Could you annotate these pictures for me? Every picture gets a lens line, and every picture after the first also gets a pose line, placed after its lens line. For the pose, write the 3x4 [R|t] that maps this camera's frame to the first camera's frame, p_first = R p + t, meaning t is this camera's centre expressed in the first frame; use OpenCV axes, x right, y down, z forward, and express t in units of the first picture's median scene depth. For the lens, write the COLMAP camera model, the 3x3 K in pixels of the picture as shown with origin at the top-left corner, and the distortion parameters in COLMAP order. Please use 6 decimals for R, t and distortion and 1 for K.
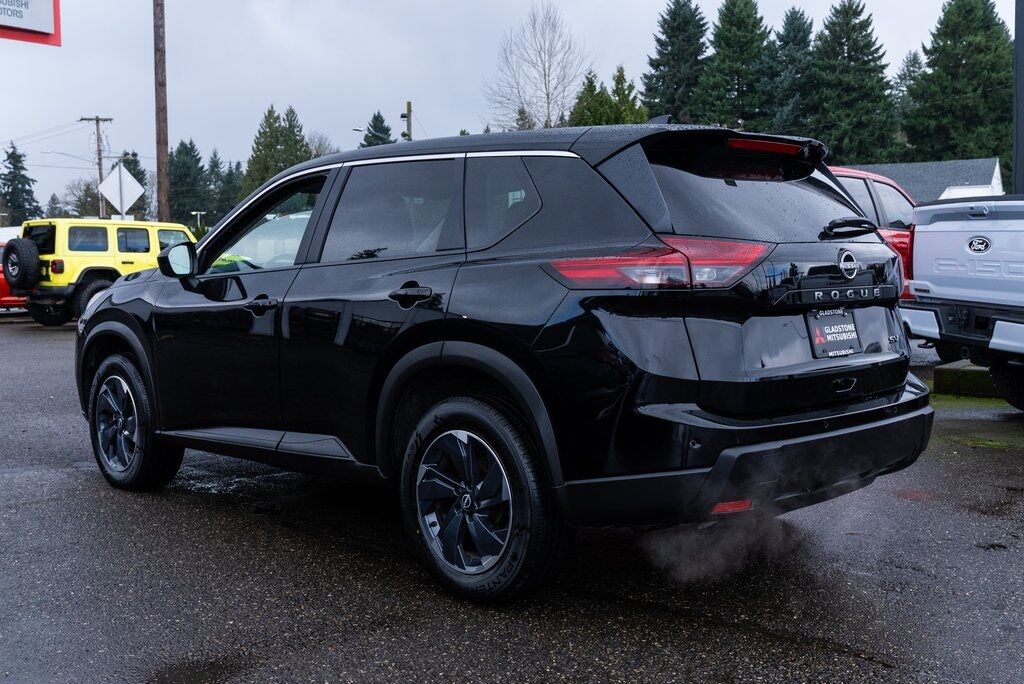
lens RADIAL K [[1101.5, 0, 513.6], [0, 1101.5, 346.6], [0, 0, 1]] dist [-0.146406, 0.000000]
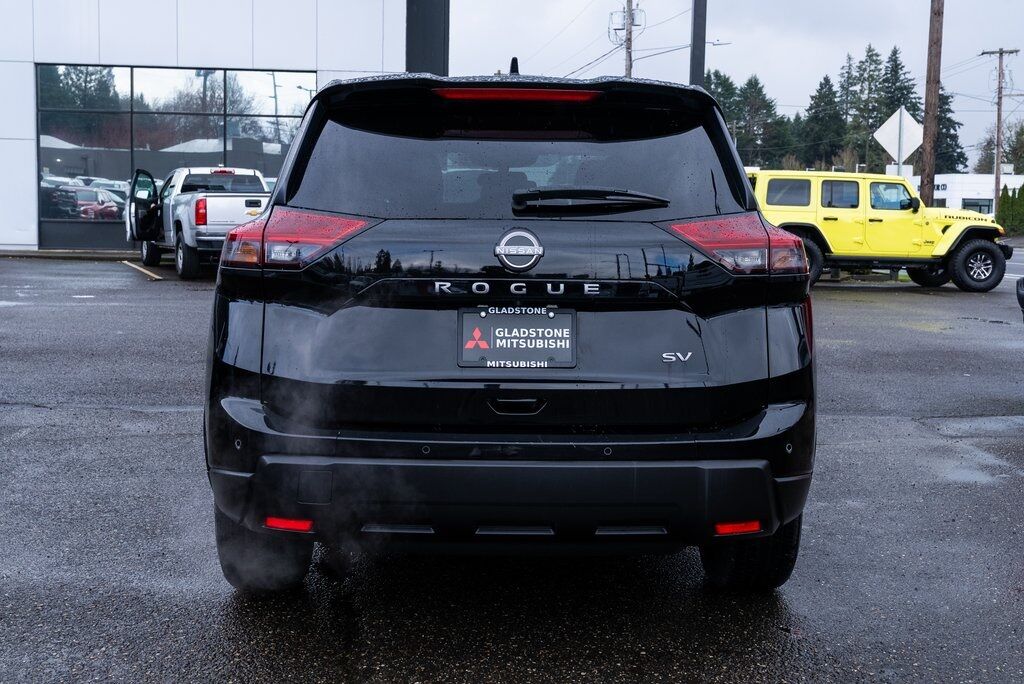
lens RADIAL K [[1213.7, 0, 506.7], [0, 1213.7, 335.8], [0, 0, 1]] dist [0.032765, 0.000000]
pose [[0.728963, 0.082103, -0.679612, 0.866988], [-0.069323, 0.996532, 0.046033, -0.052559], [0.681034, 0.013556, 0.732126, 0.359938]]
